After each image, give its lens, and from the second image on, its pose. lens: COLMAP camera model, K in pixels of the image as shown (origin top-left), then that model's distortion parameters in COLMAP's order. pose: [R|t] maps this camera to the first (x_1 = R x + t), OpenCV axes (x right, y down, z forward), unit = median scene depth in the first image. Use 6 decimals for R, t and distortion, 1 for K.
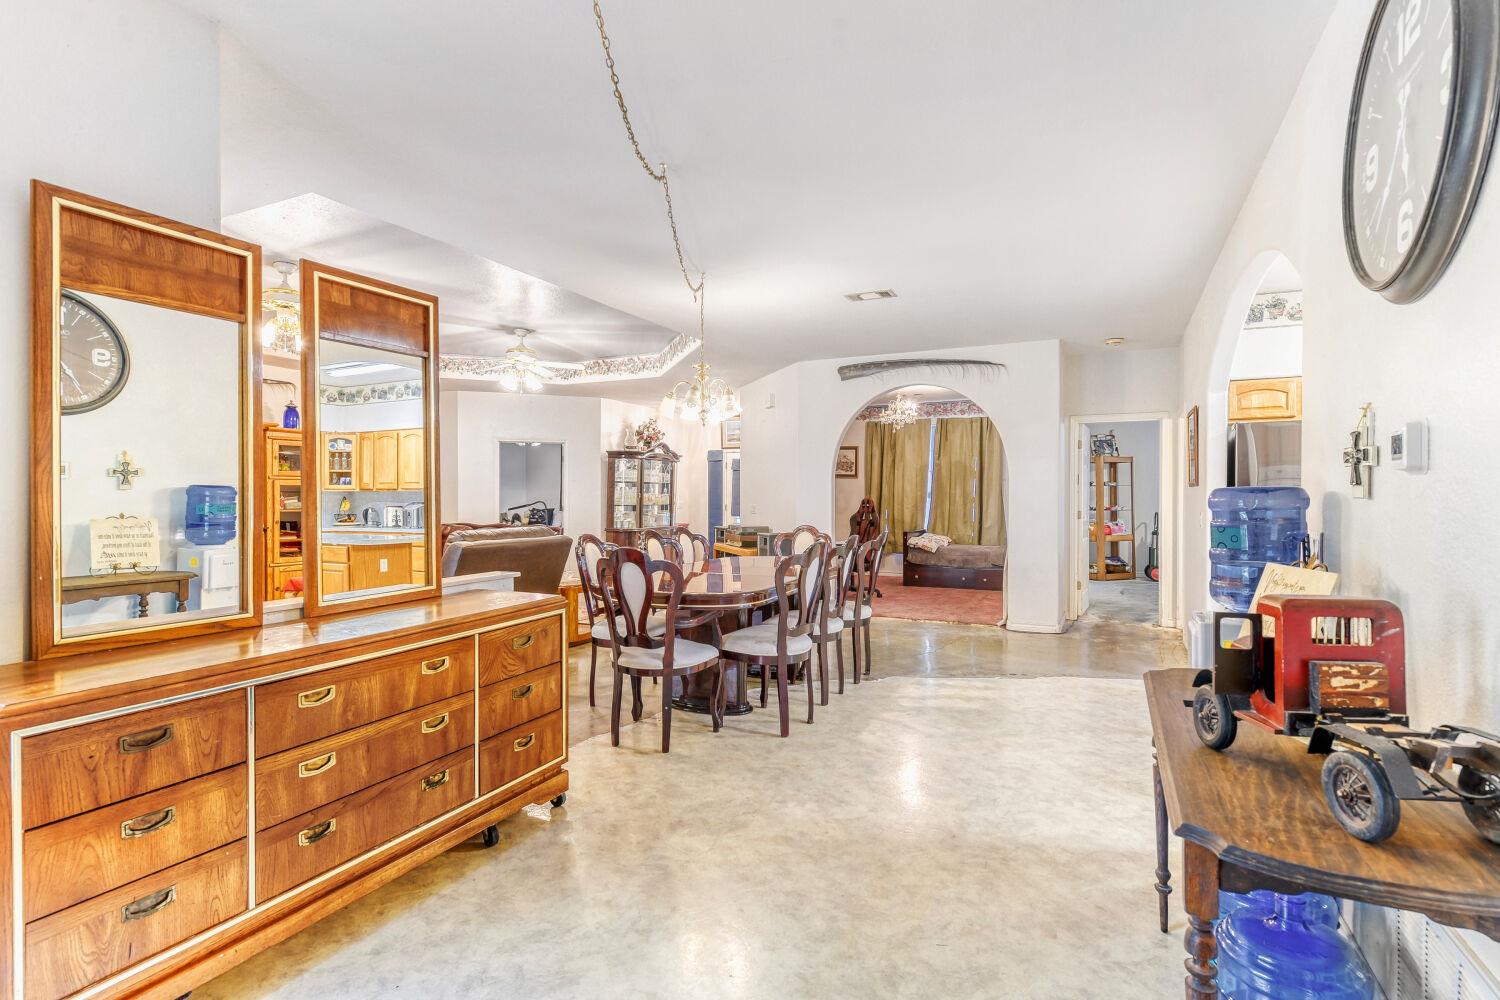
lens RADIAL K [[725.8, 0, 760.6], [0, 725.8, 498.9], [0, 0, 1]] dist [0.003666, -0.001253]
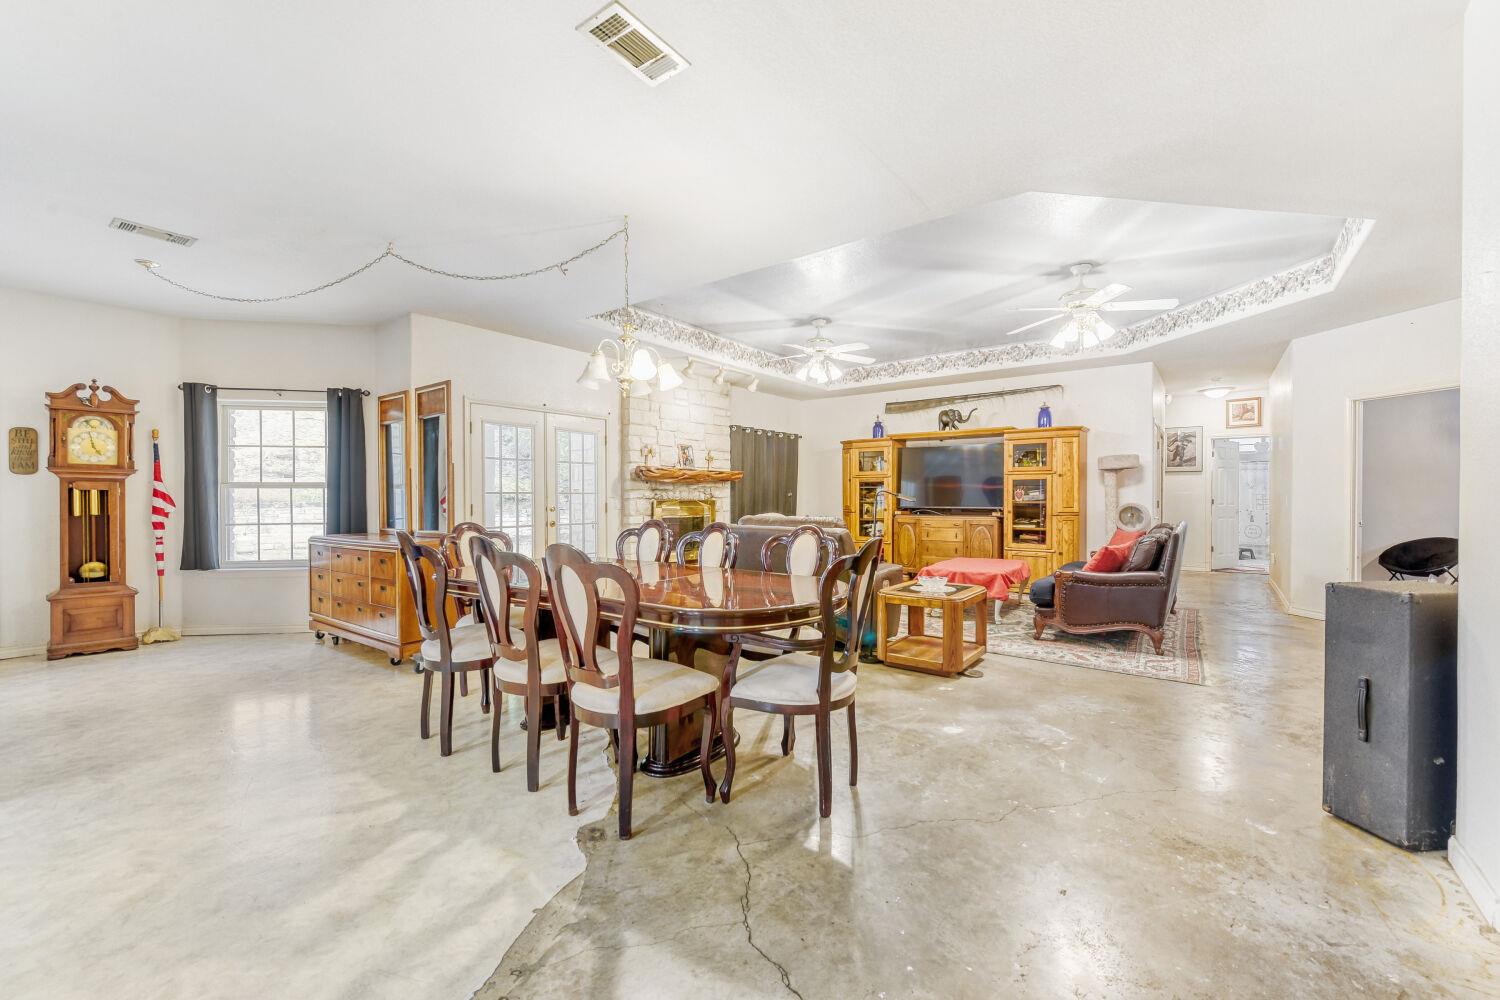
lens RADIAL K [[602.8, 0, 750.0], [0, 602.8, 500.0], [0, 0, 1]] dist [-0.012418, -0.000110]
pose [[-0.188314, 0.004864, -0.982097, 0.348829], [-0.003503, 0.999978, 0.005624, 0.009241], [0.982103, 0.004499, -0.188293, 0.769042]]
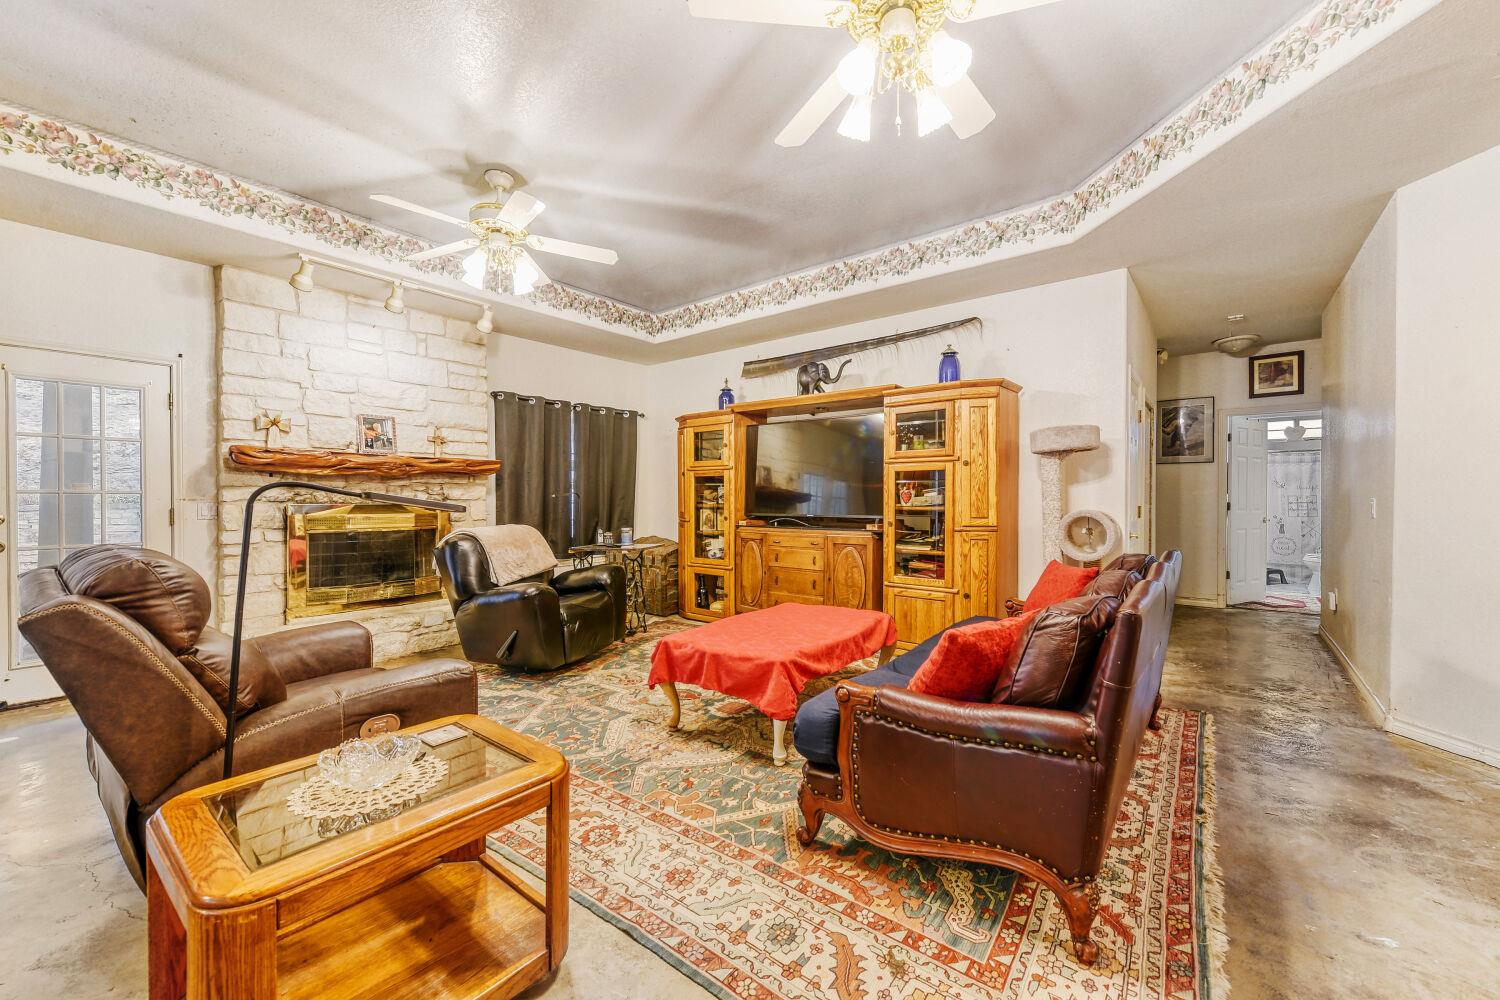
lens RADIAL K [[584.3, 0, 758.3], [0, 584.3, 501.5], [0, 0, 1]] dist [-0.001044, -0.000249]
pose [[-0.202922, 0.005518, -0.979179, -0.083379], [-0.004757, 0.999967, 0.006621, 0.007106], [0.979183, 0.006001, -0.202889, 0.982216]]
